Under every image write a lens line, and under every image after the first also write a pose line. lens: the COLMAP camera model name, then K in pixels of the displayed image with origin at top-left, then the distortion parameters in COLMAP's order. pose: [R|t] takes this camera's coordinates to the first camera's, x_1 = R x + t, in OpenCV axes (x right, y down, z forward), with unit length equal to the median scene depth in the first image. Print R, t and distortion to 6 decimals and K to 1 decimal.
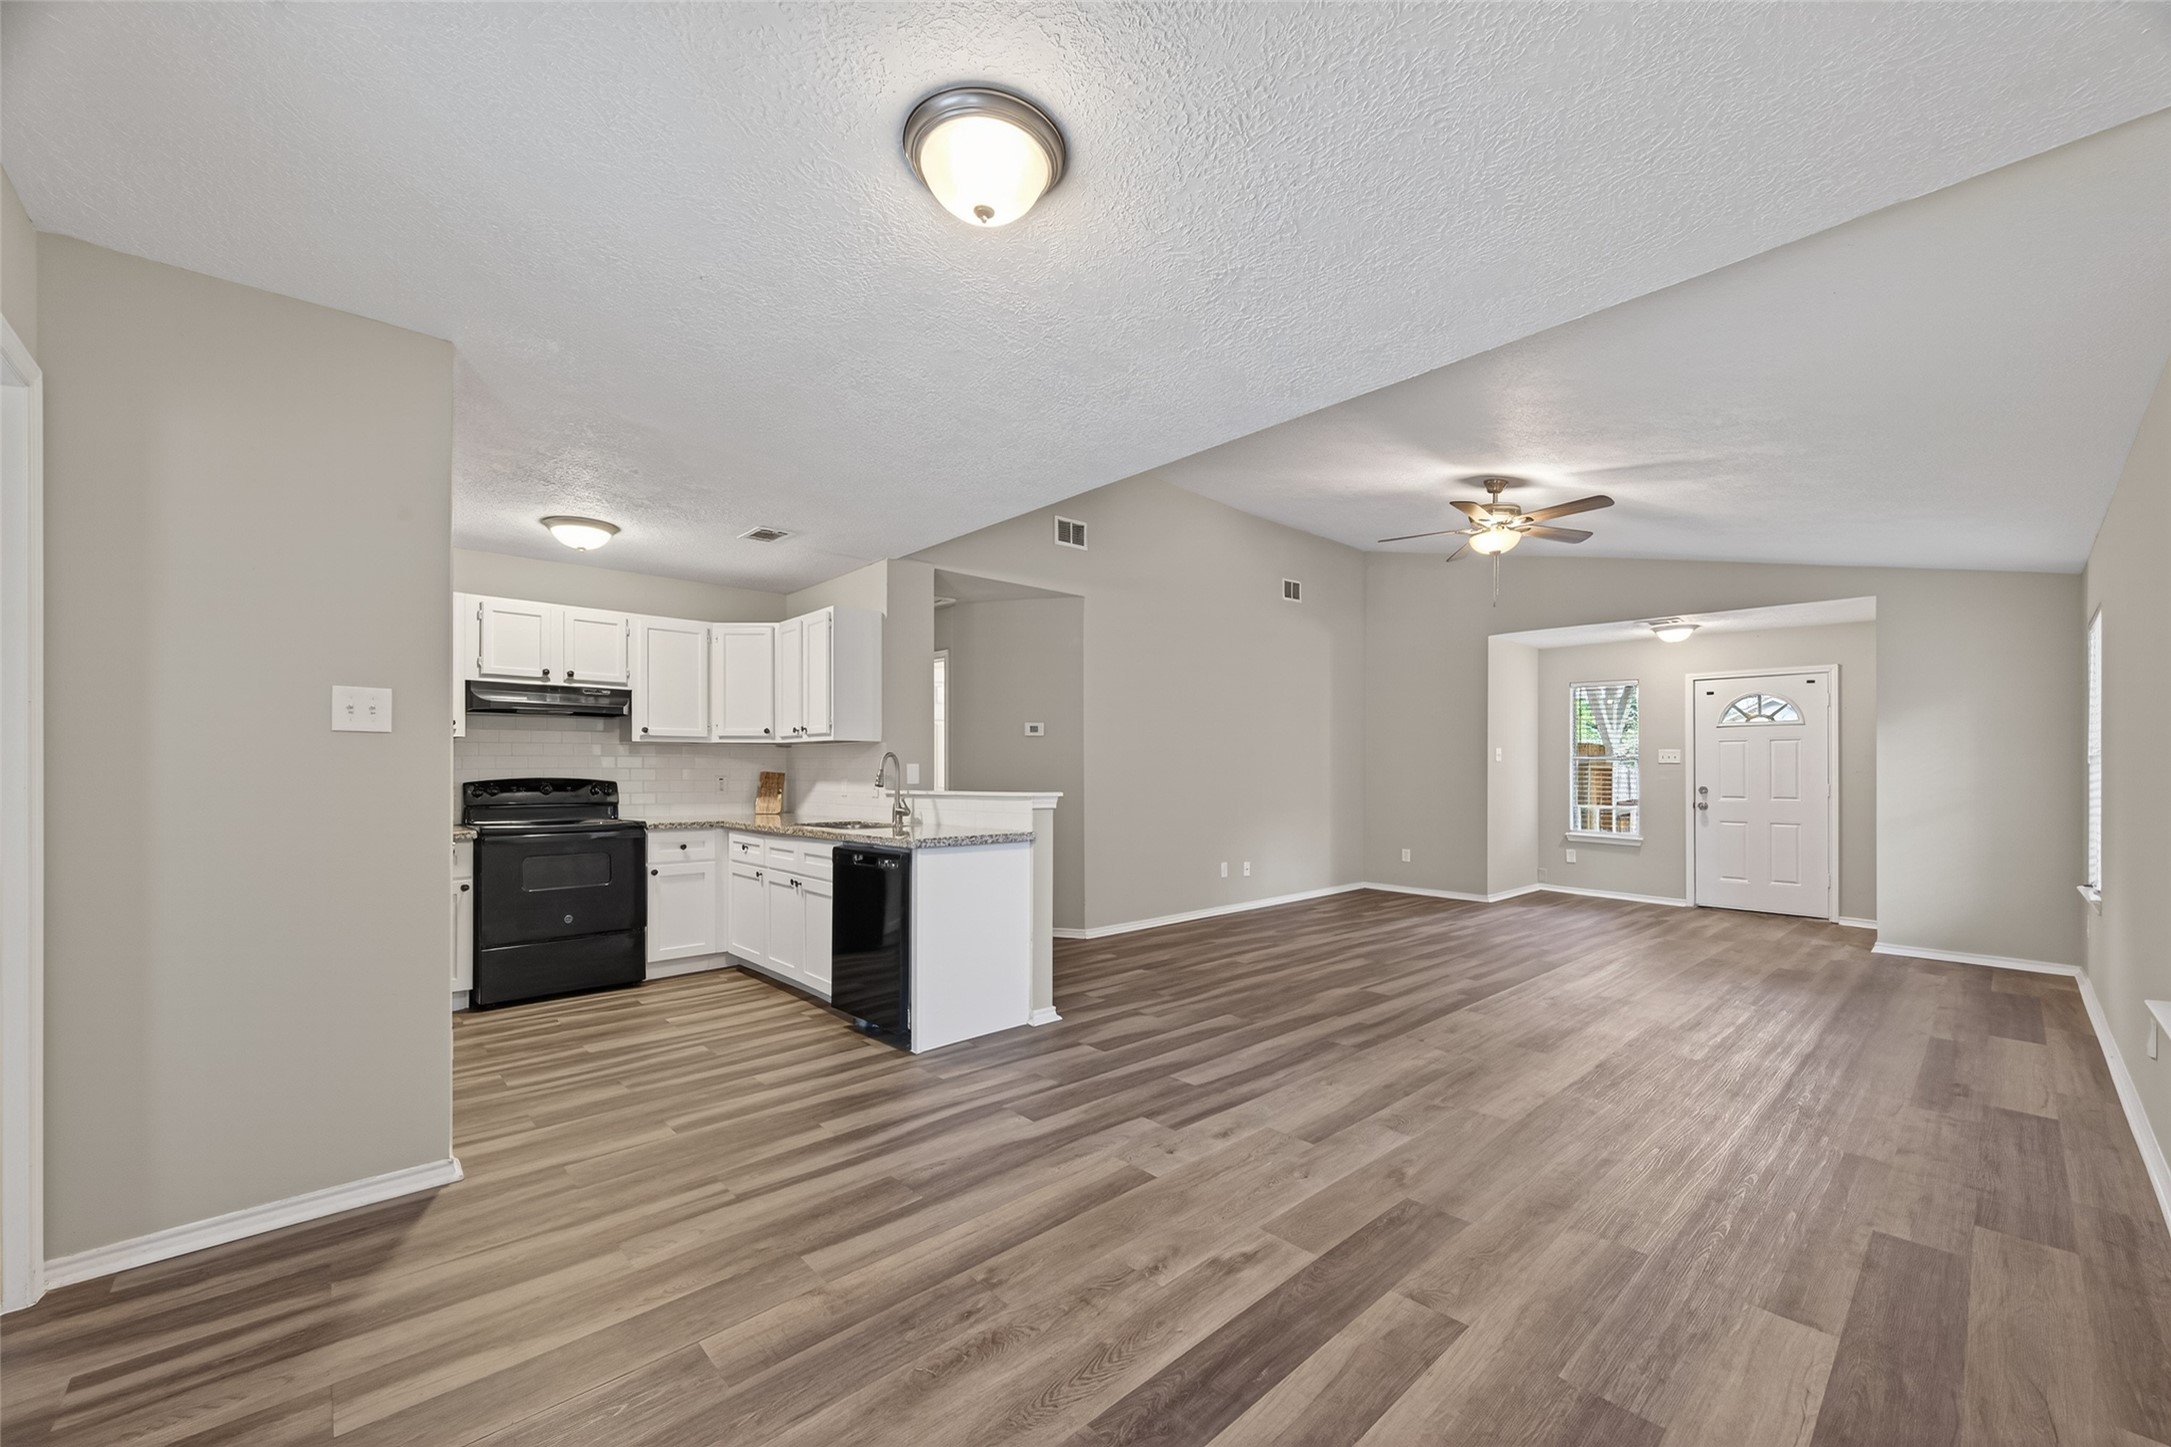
lens RADIAL K [[834.3, 0, 1079.7], [0, 834.3, 766.1], [0, 0, 1]] dist [0.012924, 0.000098]
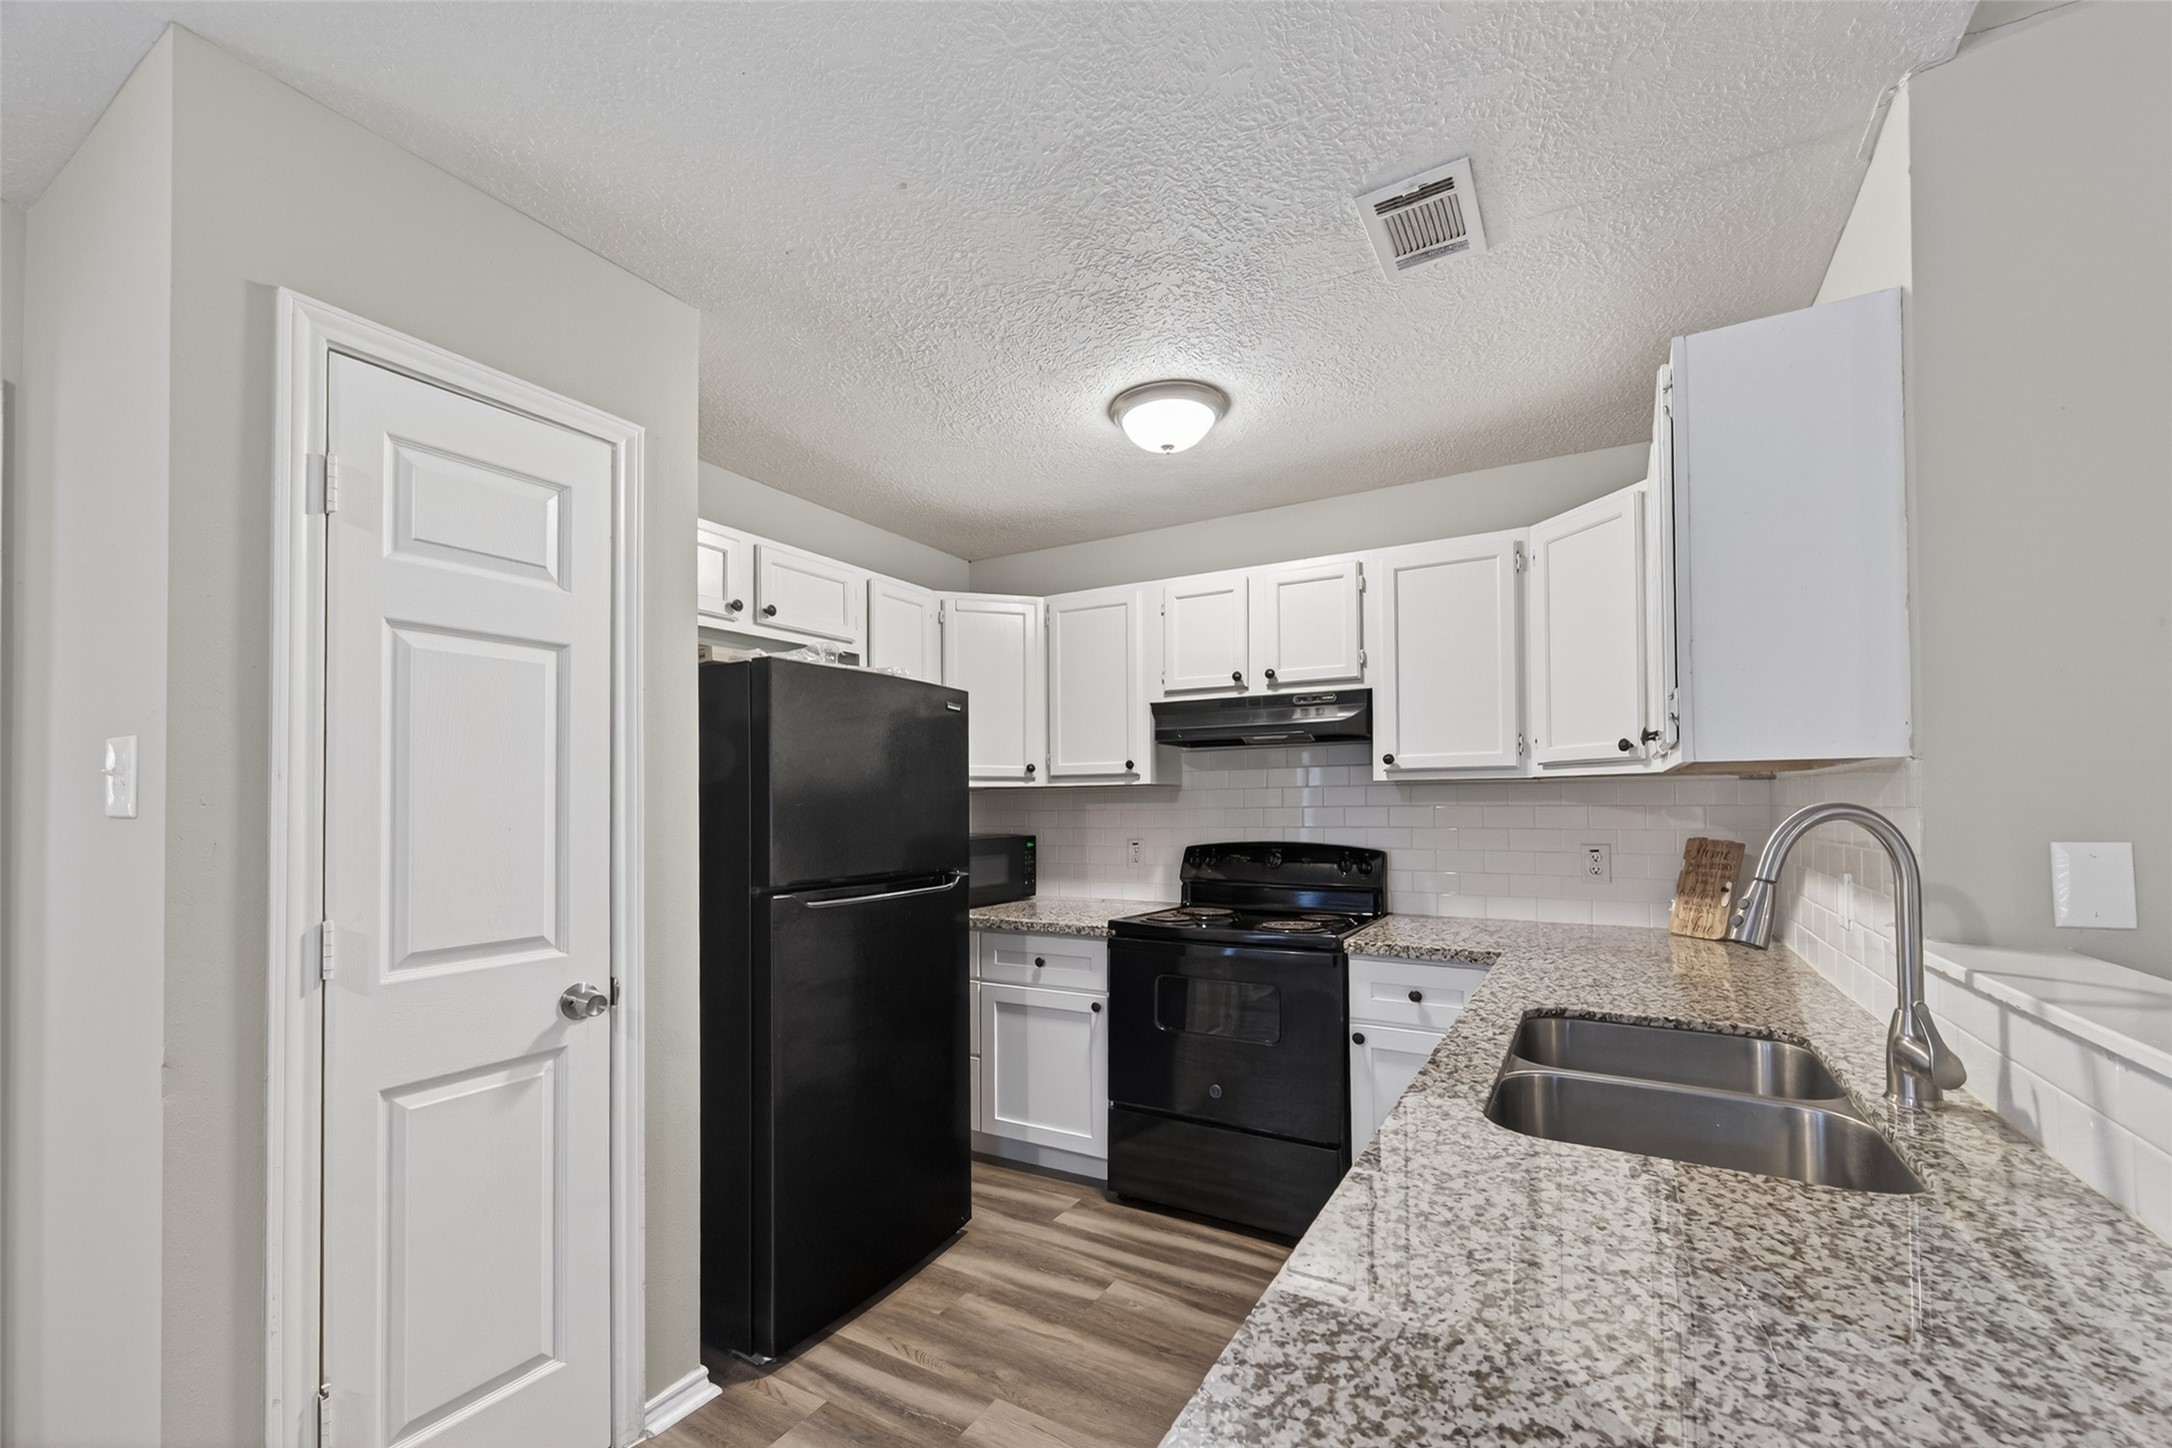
lens RADIAL K [[883.3, 0, 1090.0], [0, 883.3, 782.4], [0, 0, 1]] dist [0.000354, -0.000030]
pose [[0.305014, -0.024486, -0.952033, -0.040430], [0.012708, 0.999685, -0.021640, -0.019250], [0.952263, -0.005497, 0.305229, 0.671397]]
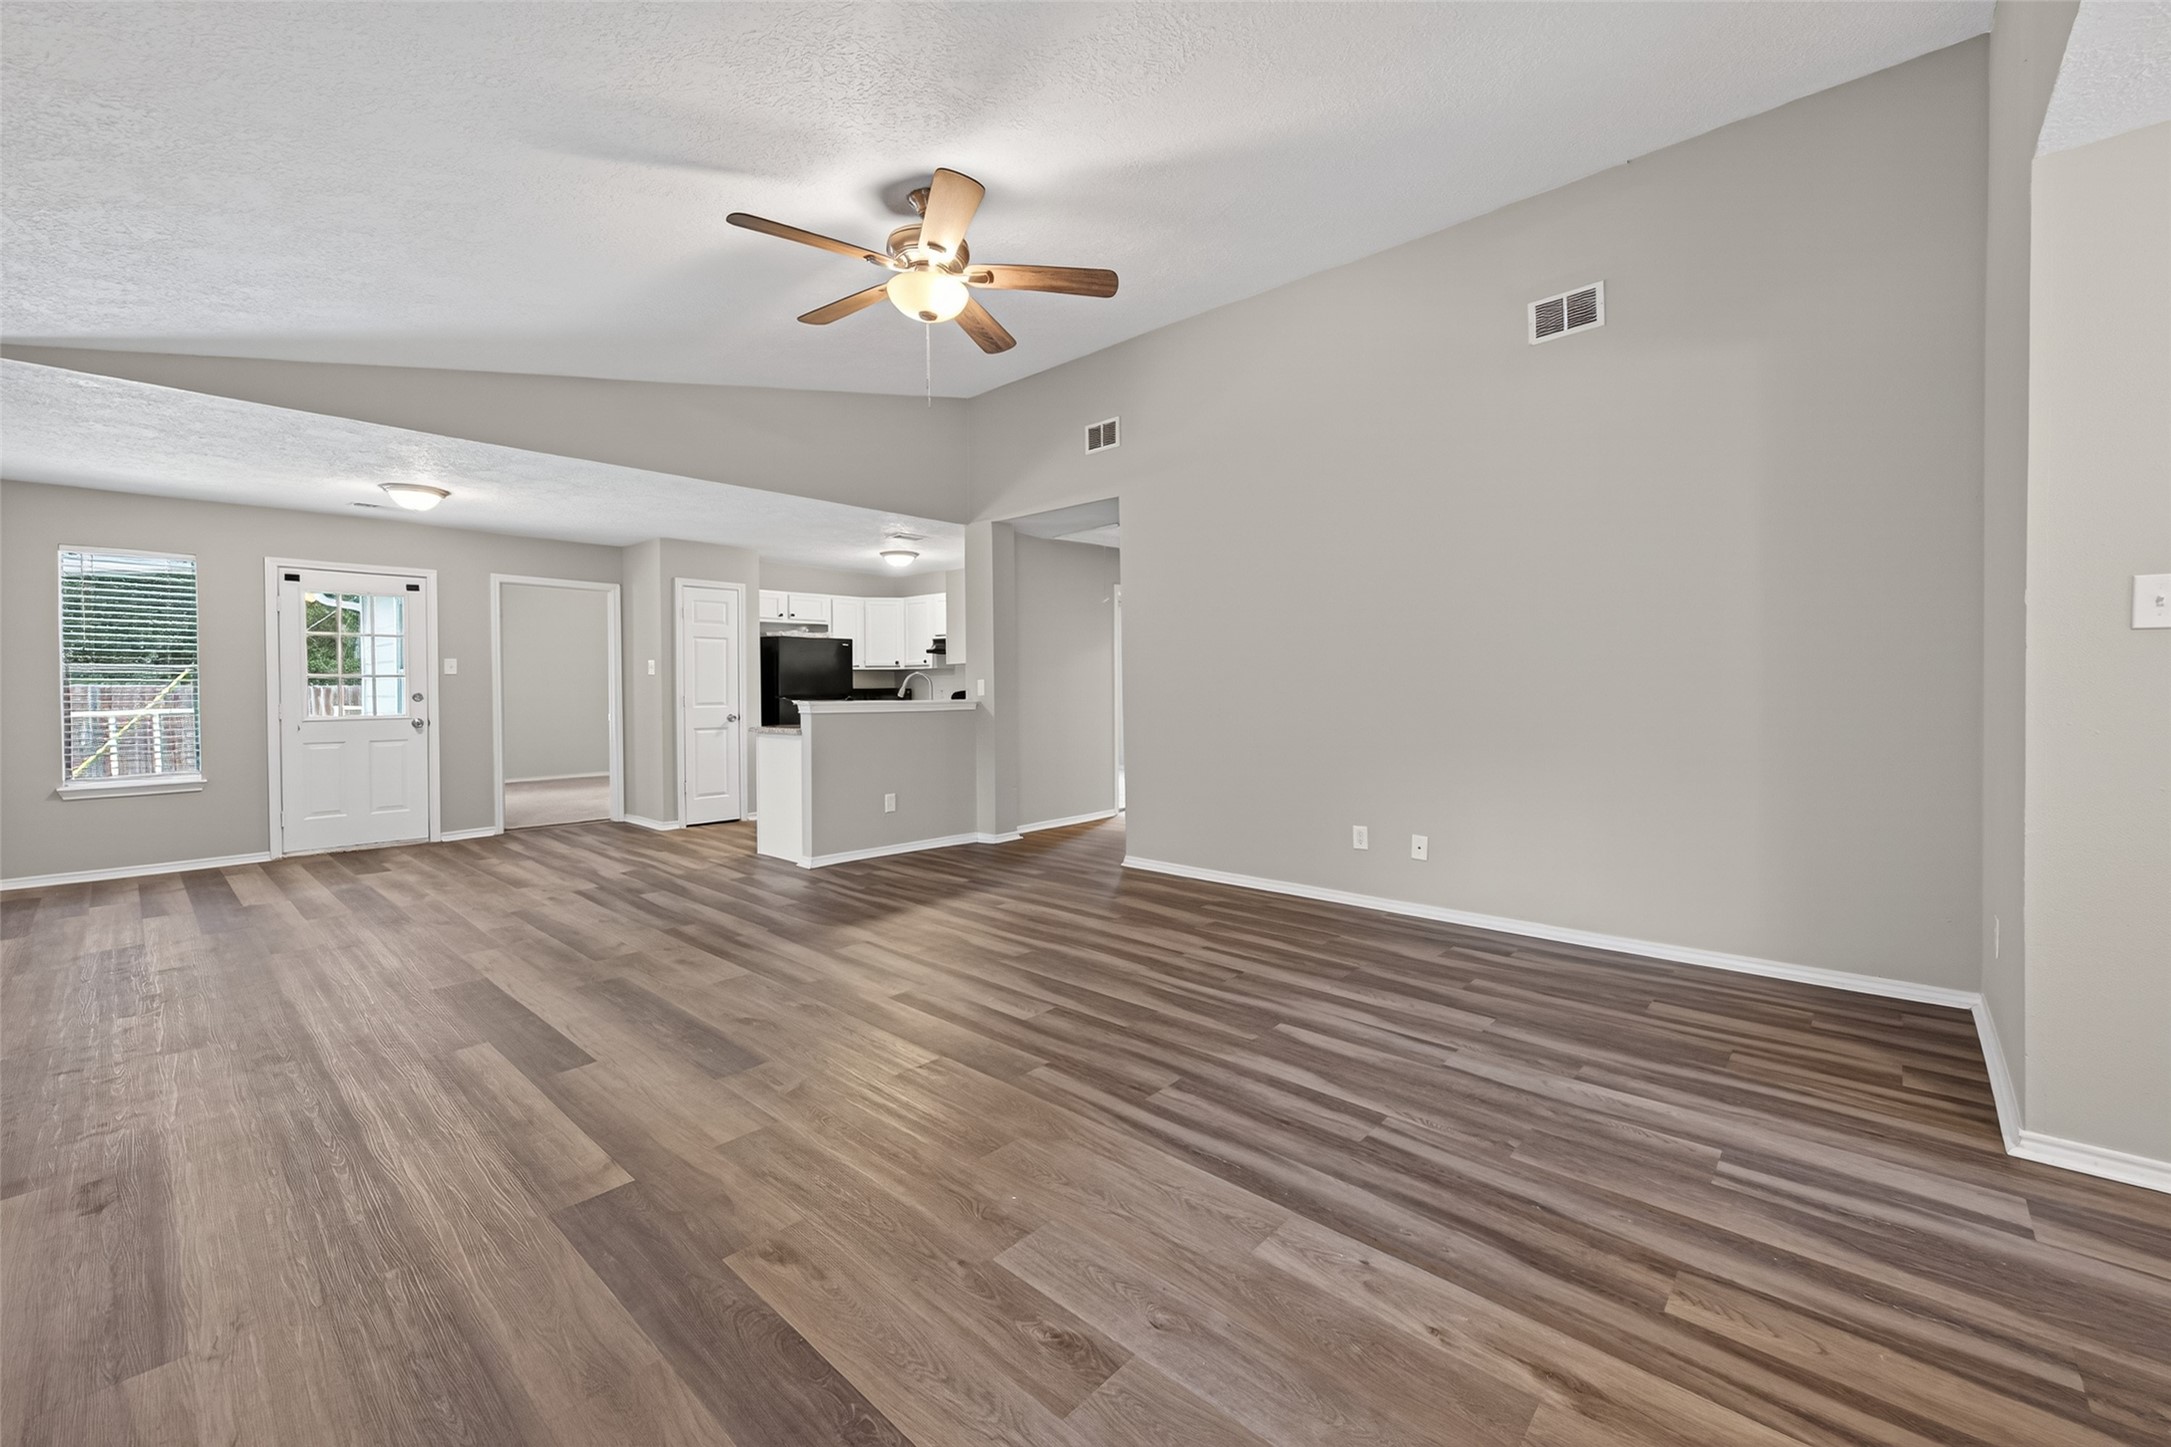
lens RADIAL K [[843.2, 0, 1105.7], [0, 843.2, 699.6], [0, 0, 1]] dist [0.007943, -0.000043]
pose [[0.117845, 0.008972, -0.992991, 1.110243], [0.013384, 0.999854, 0.010623, 0.018172], [0.992942, -0.014542, 0.117708, 1.060448]]
